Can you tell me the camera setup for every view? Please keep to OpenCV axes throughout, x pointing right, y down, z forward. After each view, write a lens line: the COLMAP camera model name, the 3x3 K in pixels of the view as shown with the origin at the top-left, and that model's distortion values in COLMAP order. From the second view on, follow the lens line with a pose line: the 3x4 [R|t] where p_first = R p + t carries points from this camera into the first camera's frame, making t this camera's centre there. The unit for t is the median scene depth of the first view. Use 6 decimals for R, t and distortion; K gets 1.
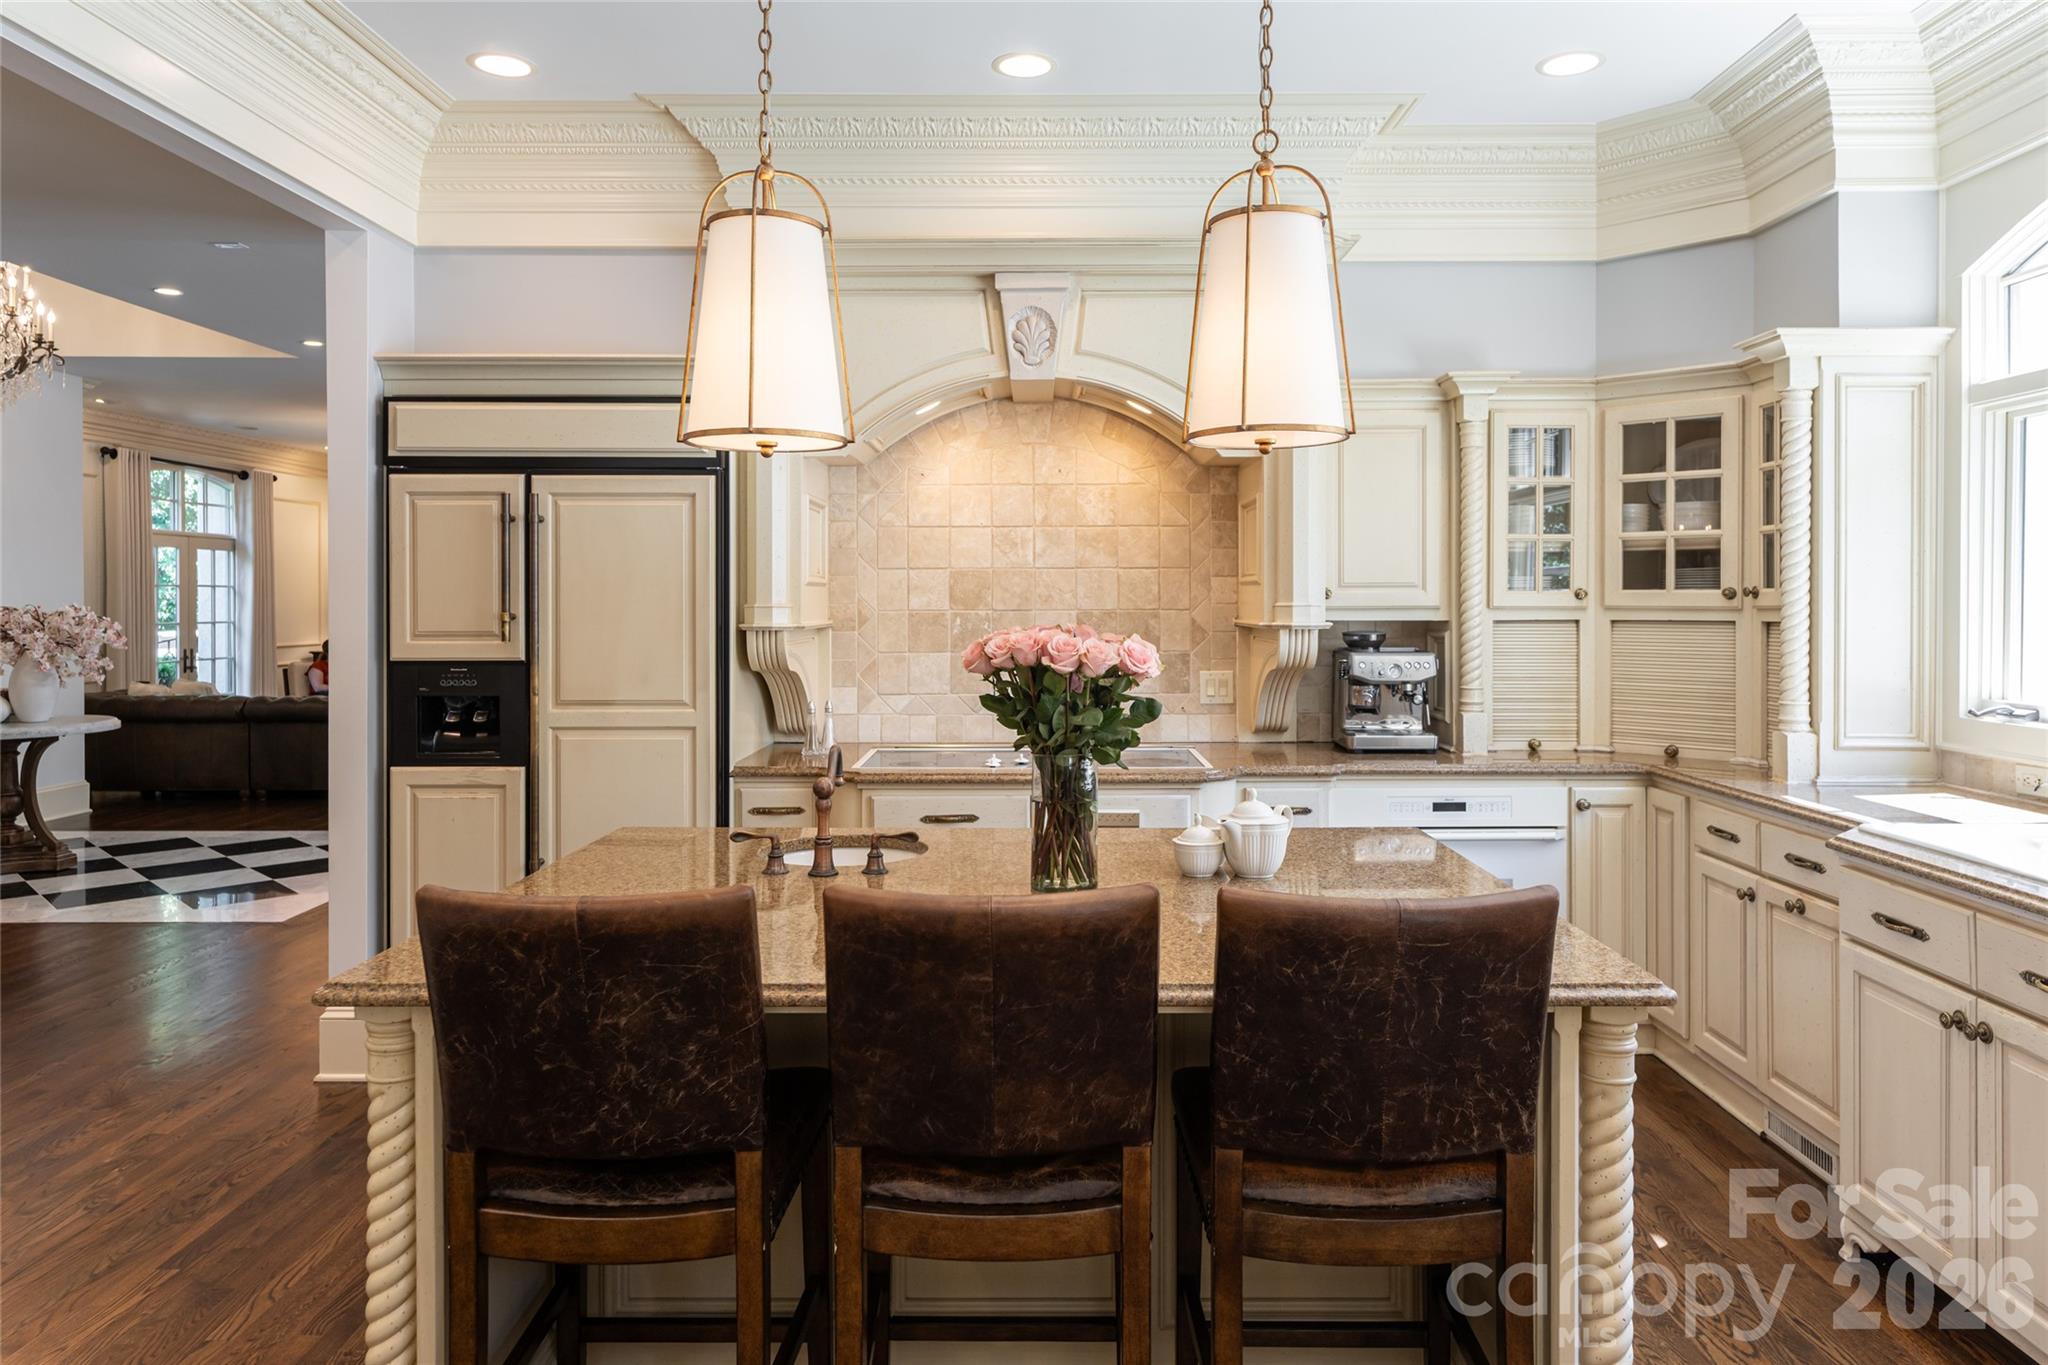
lens RADIAL K [[1308.5, 0, 1049.1], [0, 1308.5, 604.5], [0, 0, 1]] dist [0.005353, 0.002395]
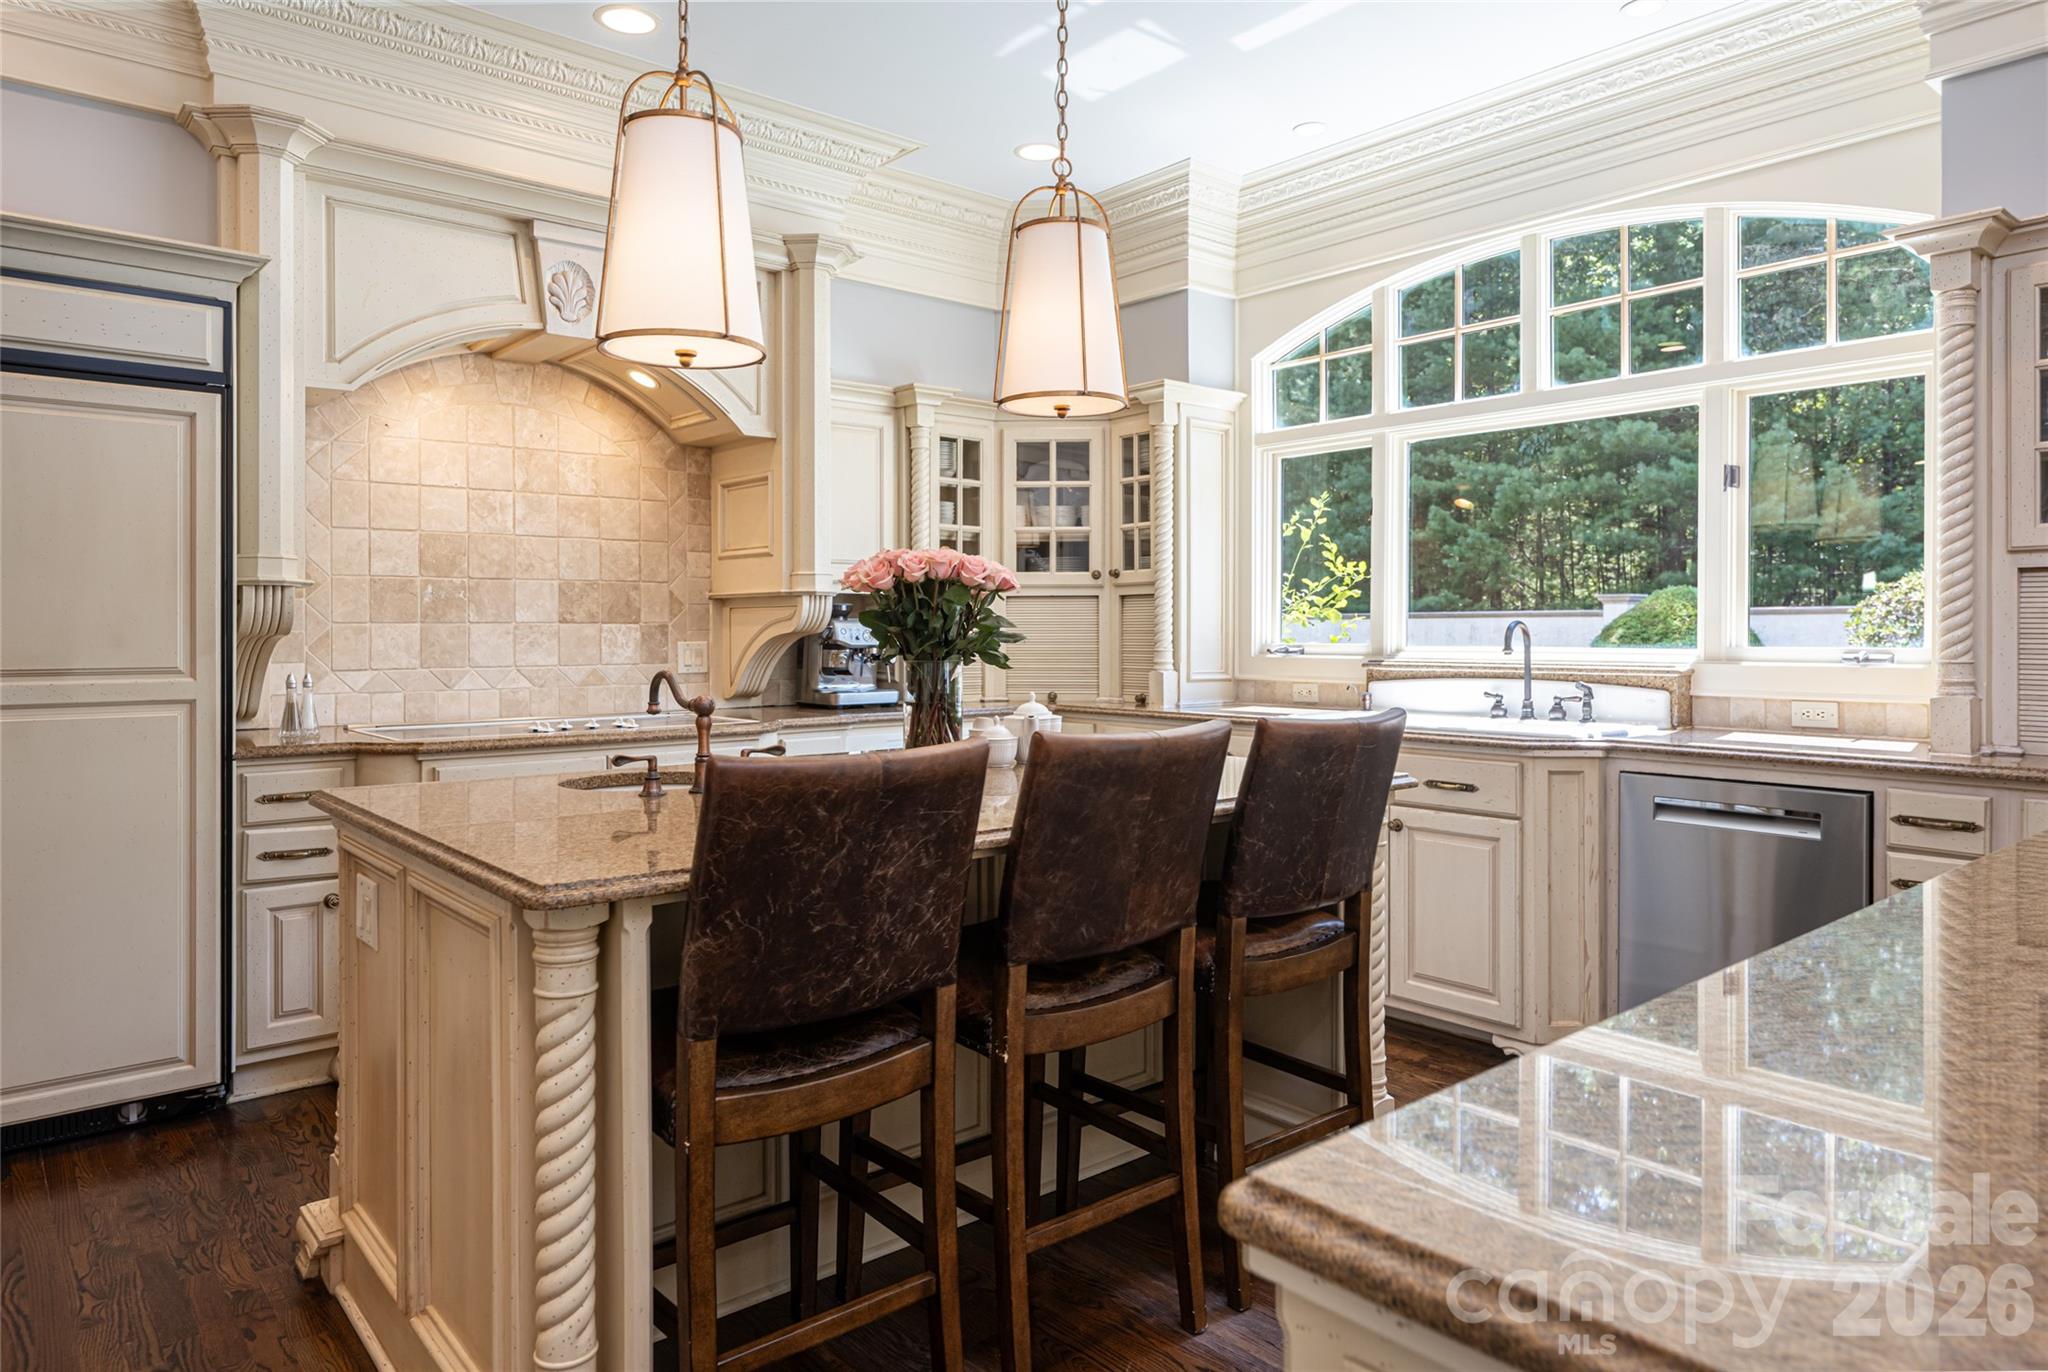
lens RADIAL K [[1268.6, 0, 1027.0], [0, 1268.6, 623.3], [0, 0, 1]] dist [0.002740, 0.001801]
pose [[0.764336, 0.003100, 0.644811, -0.365697], [0.002898, 0.999962, -0.008244, 0.051448], [-0.644811, 0.008170, 0.764298, 0.058877]]
